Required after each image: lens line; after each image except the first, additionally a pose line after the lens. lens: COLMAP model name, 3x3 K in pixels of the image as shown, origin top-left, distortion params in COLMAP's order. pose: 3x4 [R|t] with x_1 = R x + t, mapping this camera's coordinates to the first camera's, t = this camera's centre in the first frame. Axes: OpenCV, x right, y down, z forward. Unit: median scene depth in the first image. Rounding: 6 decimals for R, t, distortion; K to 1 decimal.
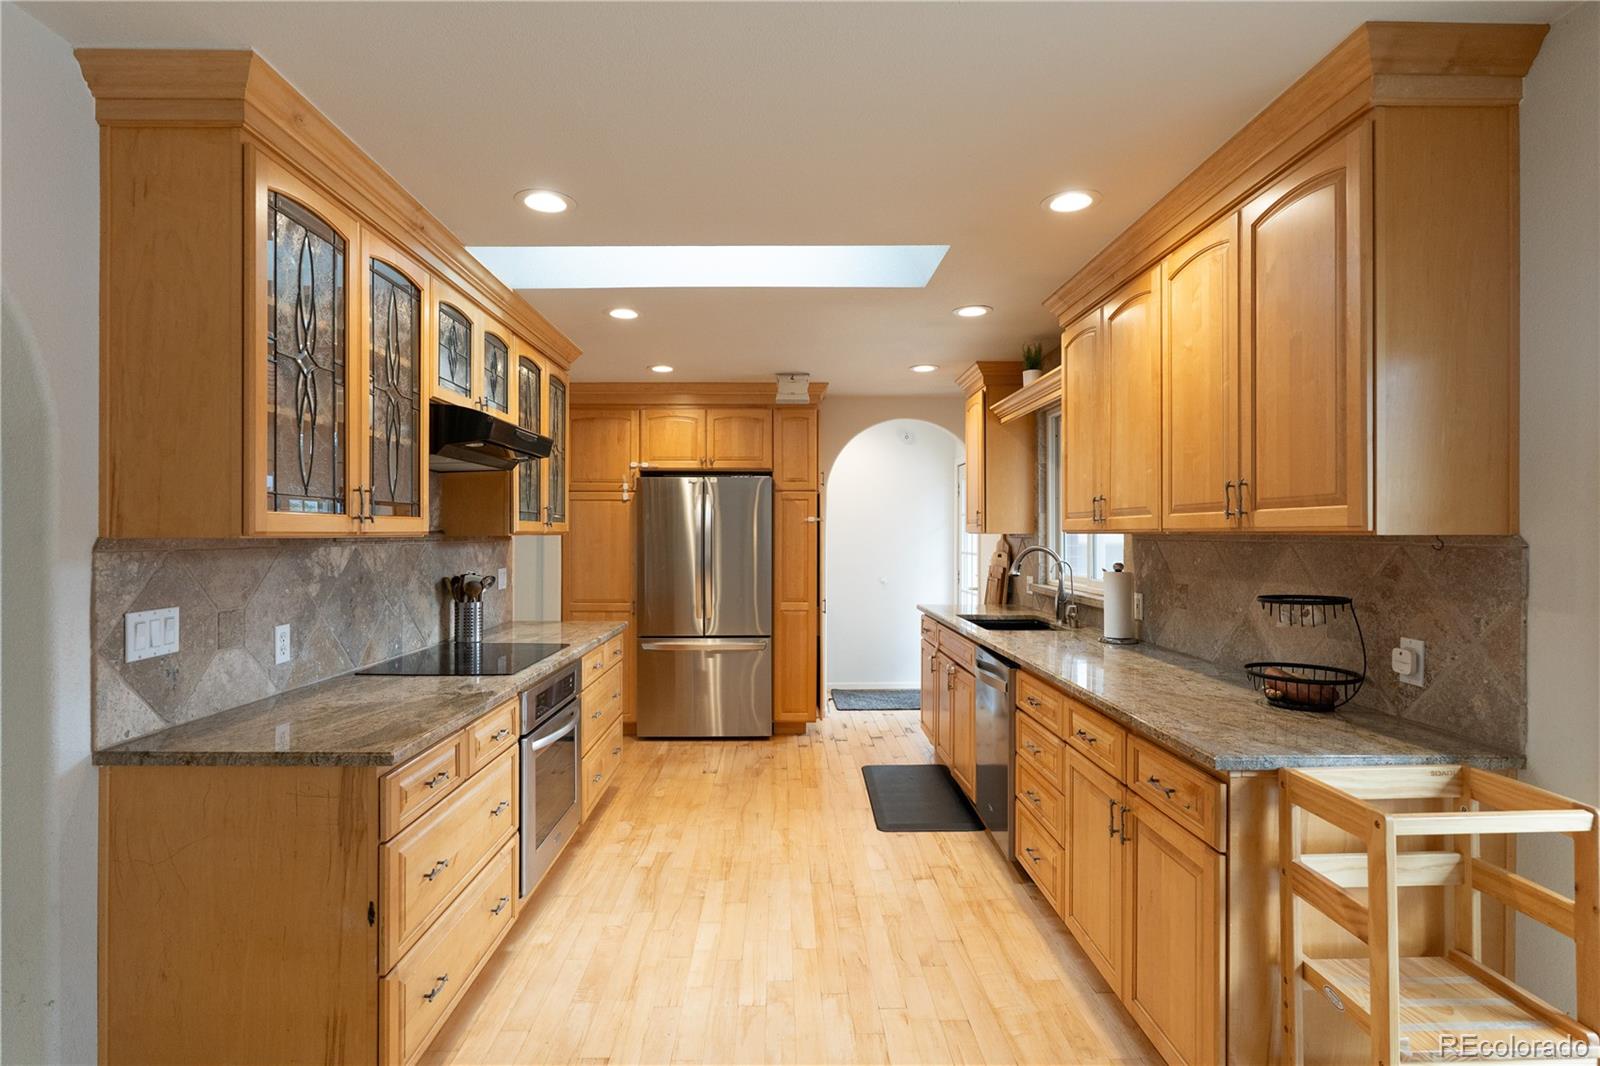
lens RADIAL K [[792.0, 0, 804.1], [0, 792.0, 534.9], [0, 0, 1]] dist [-0.011919, 0.005801]
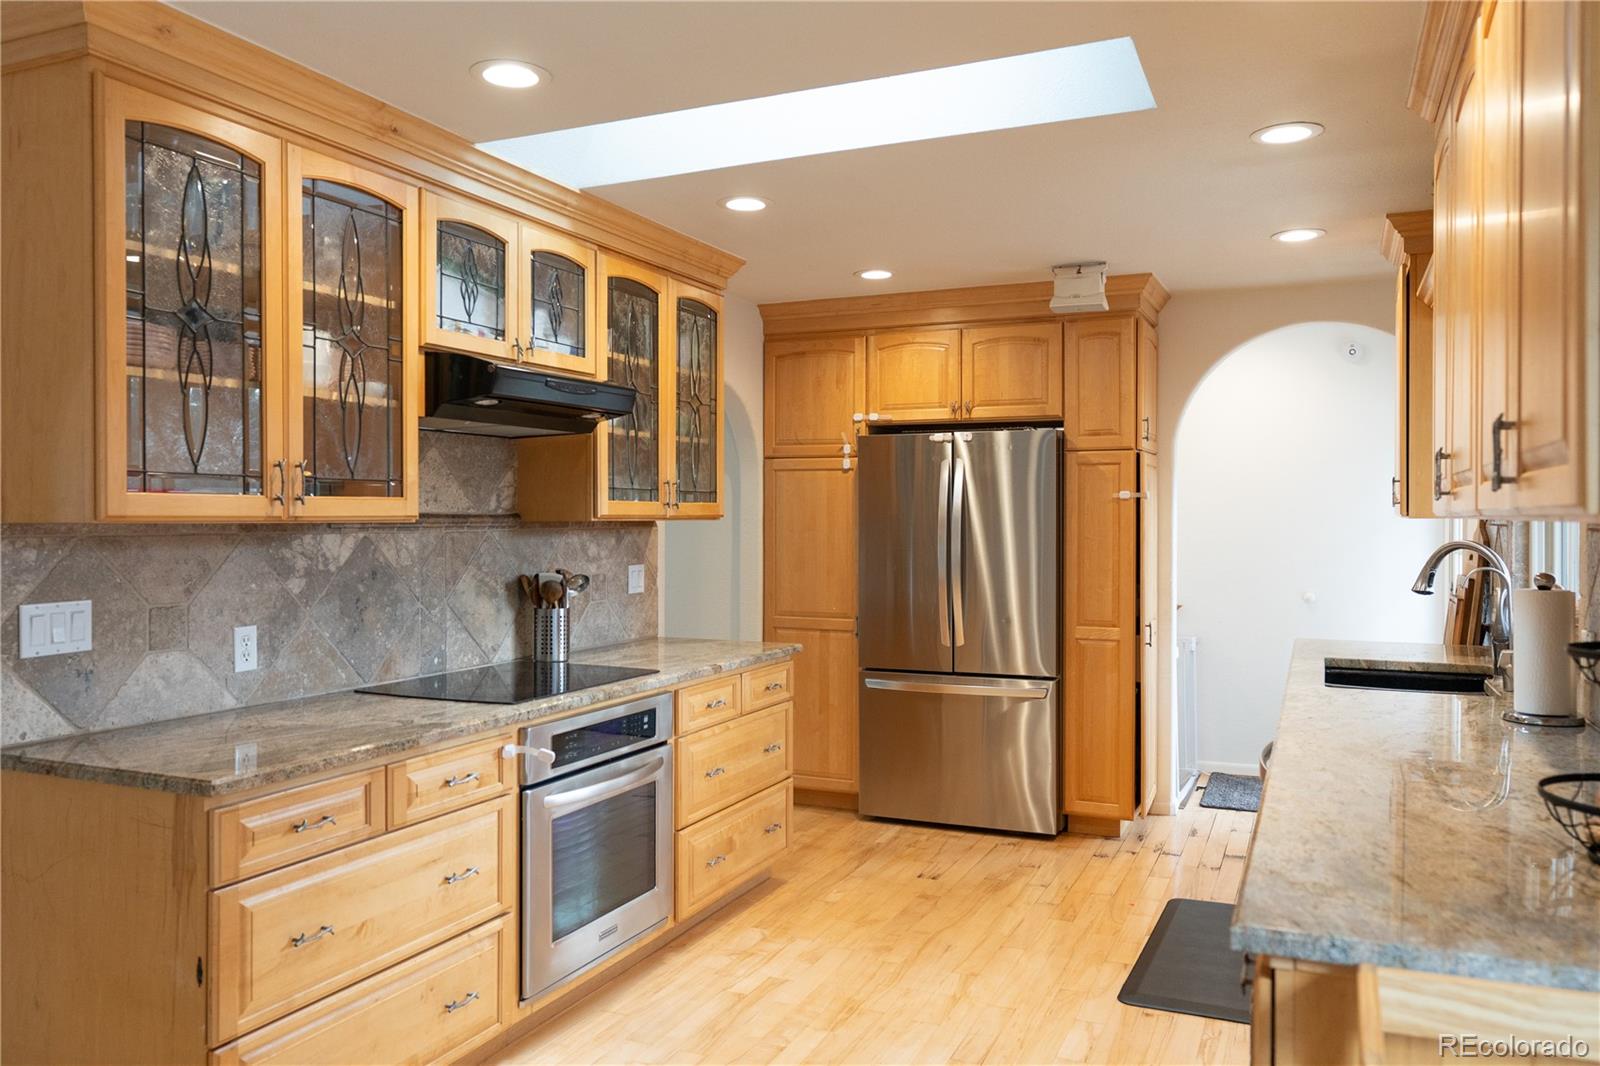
lens RADIAL K [[1202.1, 0, 804.0], [0, 1202.1, 530.3], [0, 0, 1]] dist [0.000192, 0.001421]
pose [[0.908492, 0.004711, -0.417876, 0.364215], [-0.001034, 0.999959, 0.009025, -0.000451], [0.417901, -0.007767, 0.908459, 0.071695]]
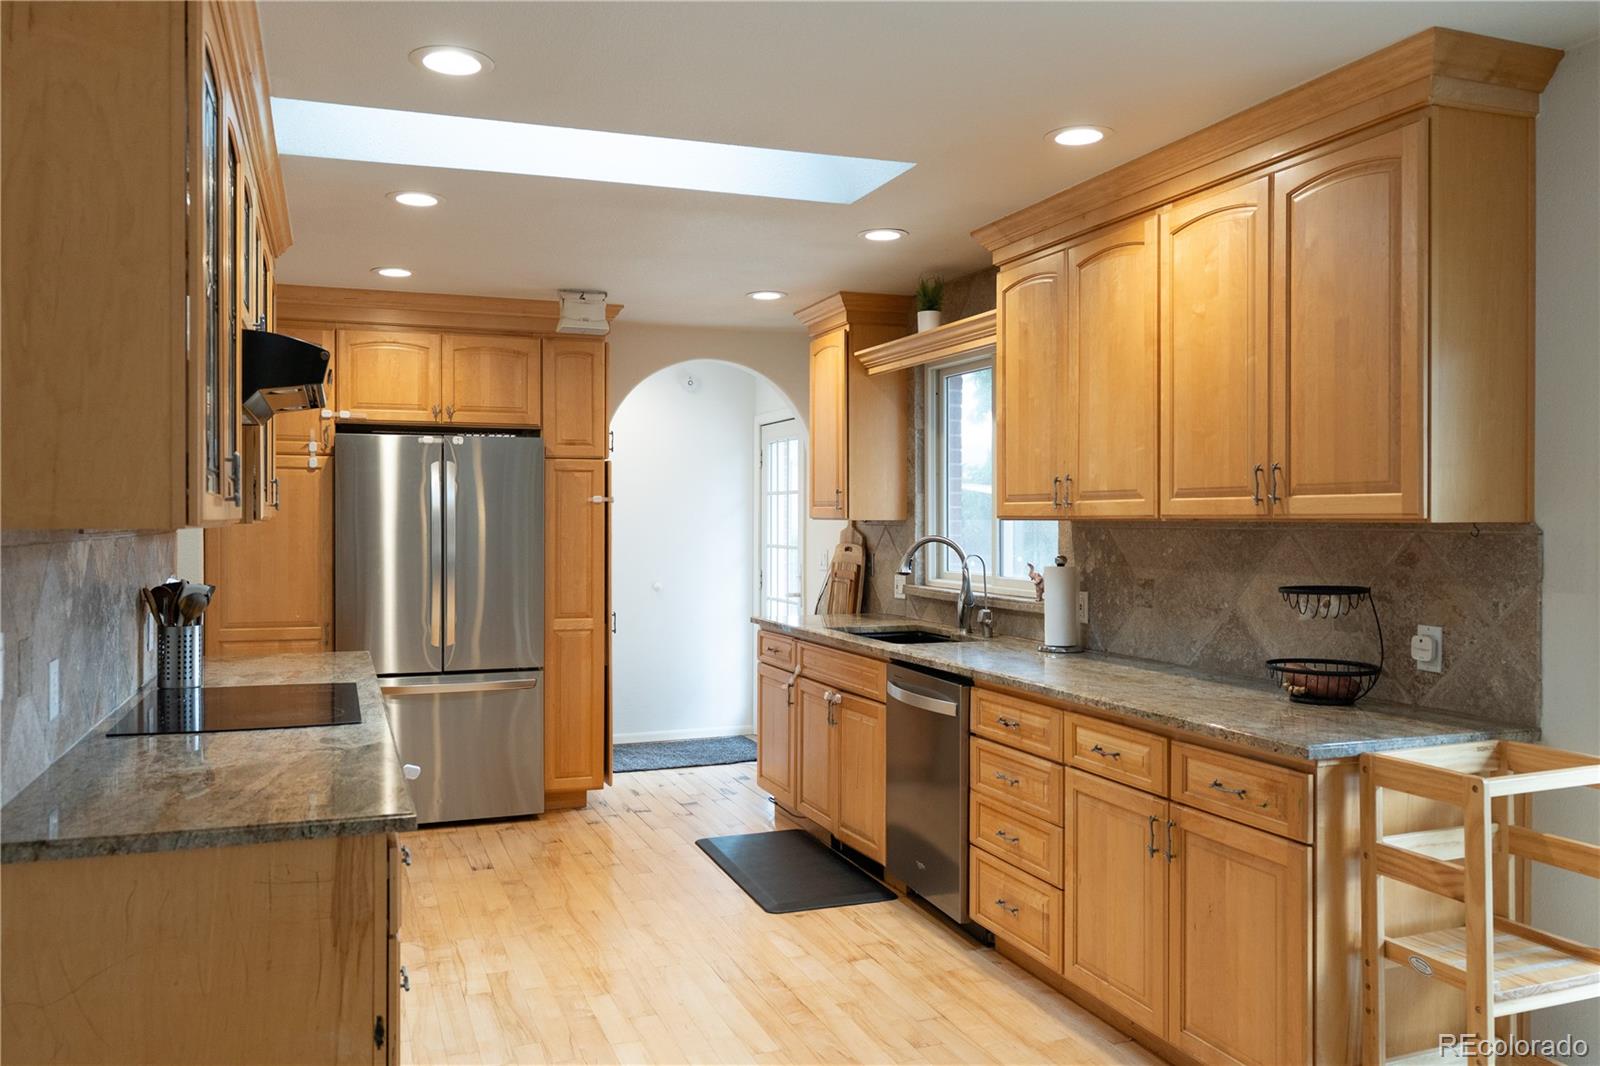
lens RADIAL K [[1202.1, 0, 805.6], [0, 1202.1, 525.0], [0, 0, 1]] dist [0.000192, 0.001421]
pose [[0.943925, -0.002082, 0.330152, -0.349368], [0.000782, 0.999991, 0.004072, -0.002250], [-0.330158, -0.003585, 0.943919, -0.131422]]
